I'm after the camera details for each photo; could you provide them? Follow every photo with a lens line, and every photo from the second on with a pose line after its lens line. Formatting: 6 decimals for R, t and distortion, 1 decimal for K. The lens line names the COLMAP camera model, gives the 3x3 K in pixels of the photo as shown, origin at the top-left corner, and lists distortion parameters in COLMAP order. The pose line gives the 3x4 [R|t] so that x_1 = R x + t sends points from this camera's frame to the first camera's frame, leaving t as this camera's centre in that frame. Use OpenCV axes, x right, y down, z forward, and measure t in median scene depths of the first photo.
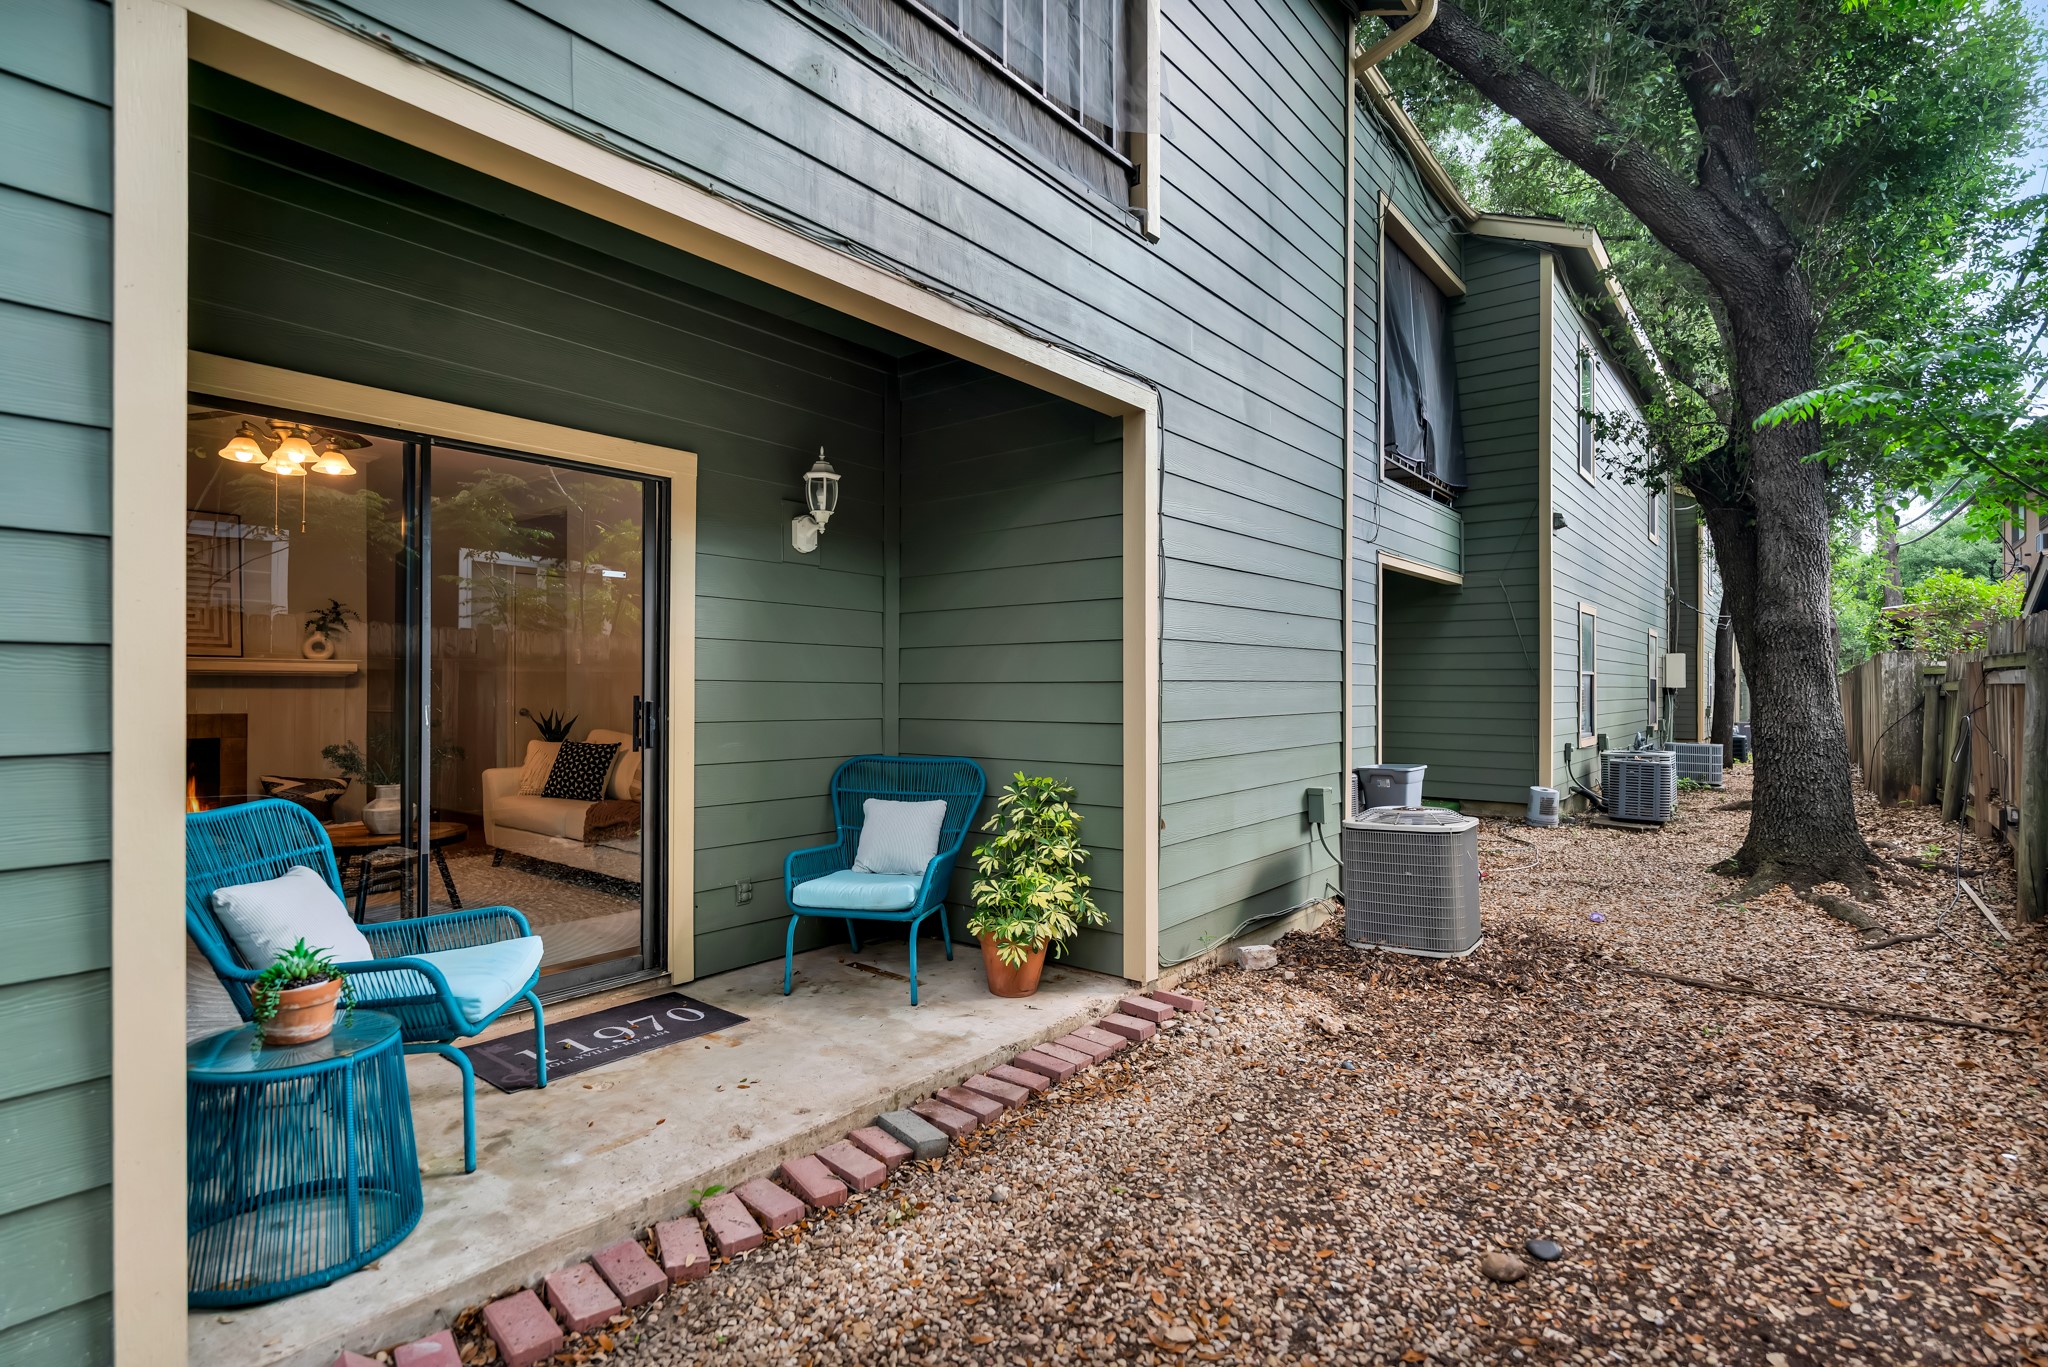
lens RADIAL K [[1007.3, 0, 1026.1], [0, 1007.3, 686.7], [0, 0, 1]] dist [-0.001744, 0.001631]
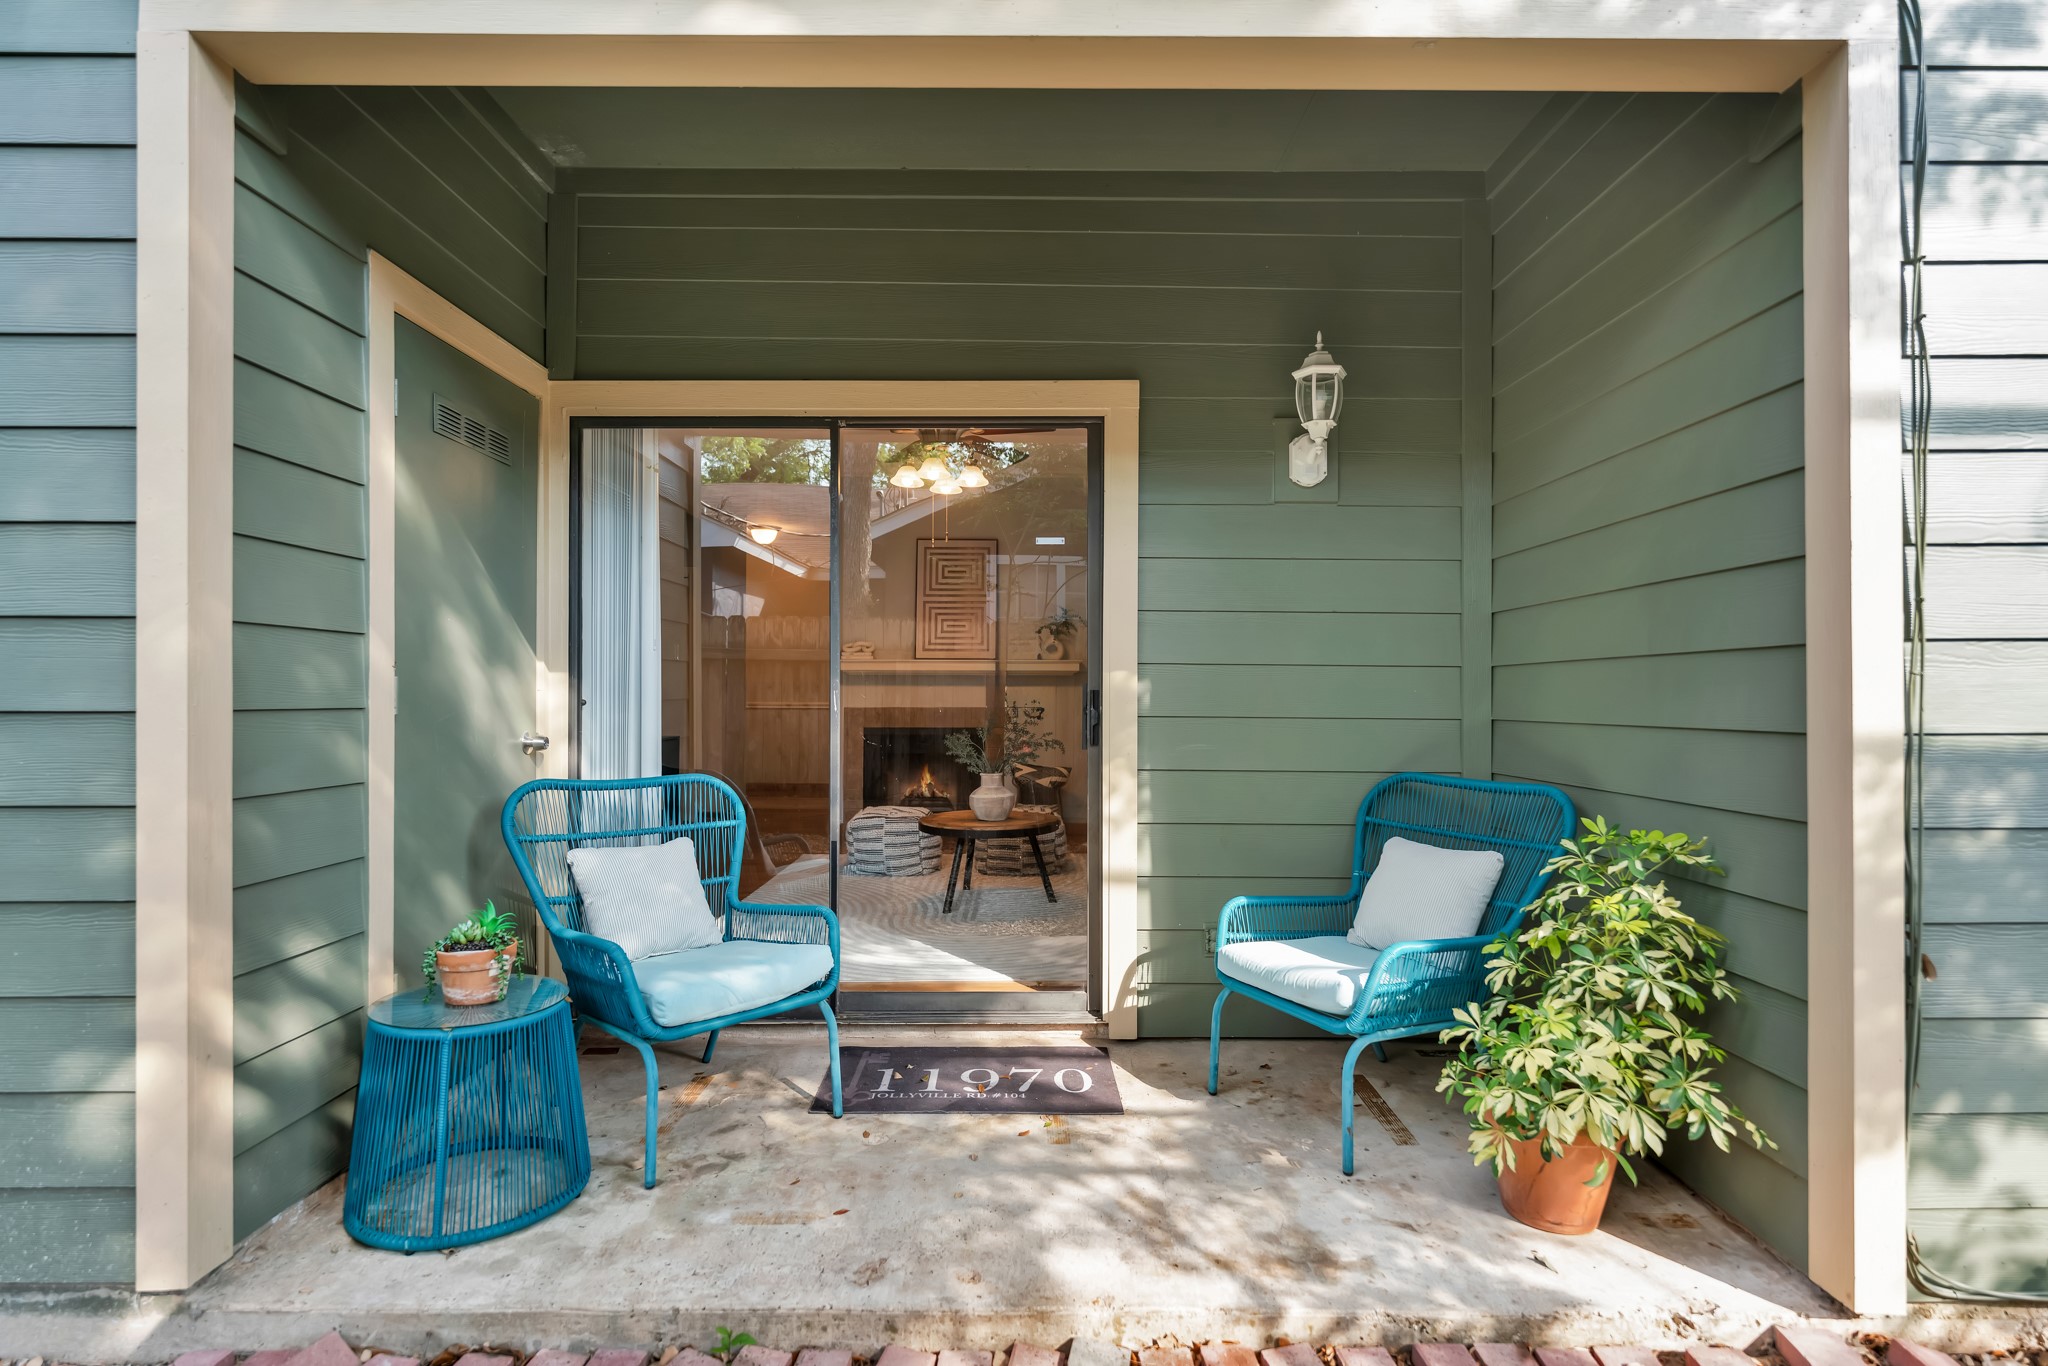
lens RADIAL K [[1007.3, 0, 1031.3], [0, 1007.3, 689.7], [0, 0, 1]] dist [-0.001744, 0.001631]
pose [[0.619300, -0.005856, -0.785133, 0.239938], [0.001296, 0.999978, -0.006436, 0.019036], [0.785154, 0.002968, 0.619294, 0.427810]]
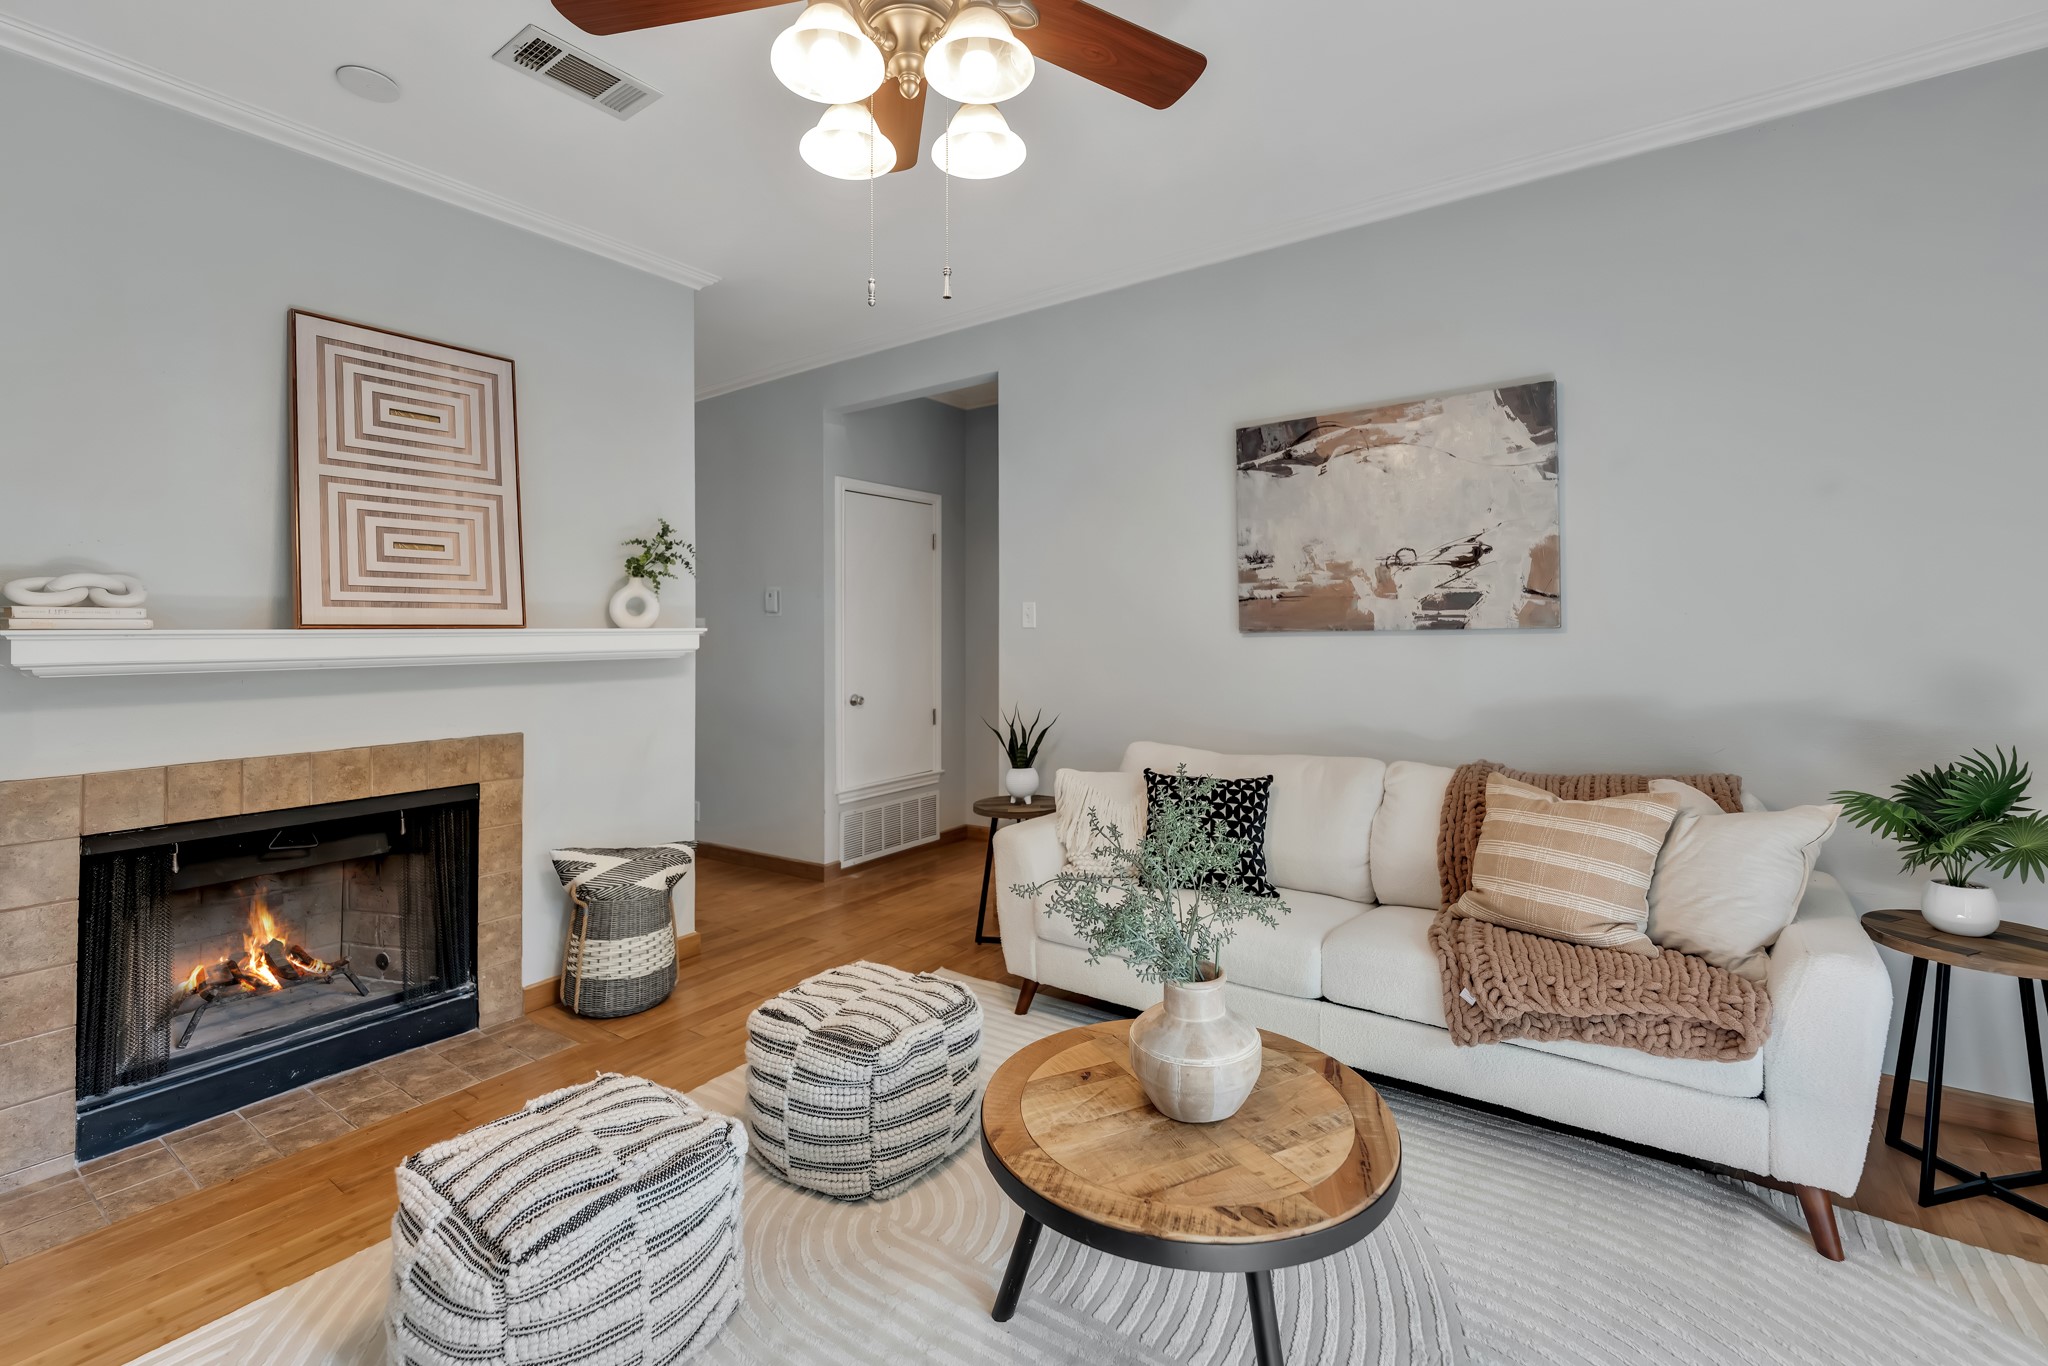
lens RADIAL K [[918.0, 0, 1041.1], [0, 918.0, 608.9], [0, 0, 1]] dist [-0.003389, -0.001629]
pose [[0.998154, -0.016292, 0.058506, -0.757841], [0.017782, 0.999528, -0.025034, -0.030885], [-0.058071, 0.026028, 0.997973, 0.715989]]
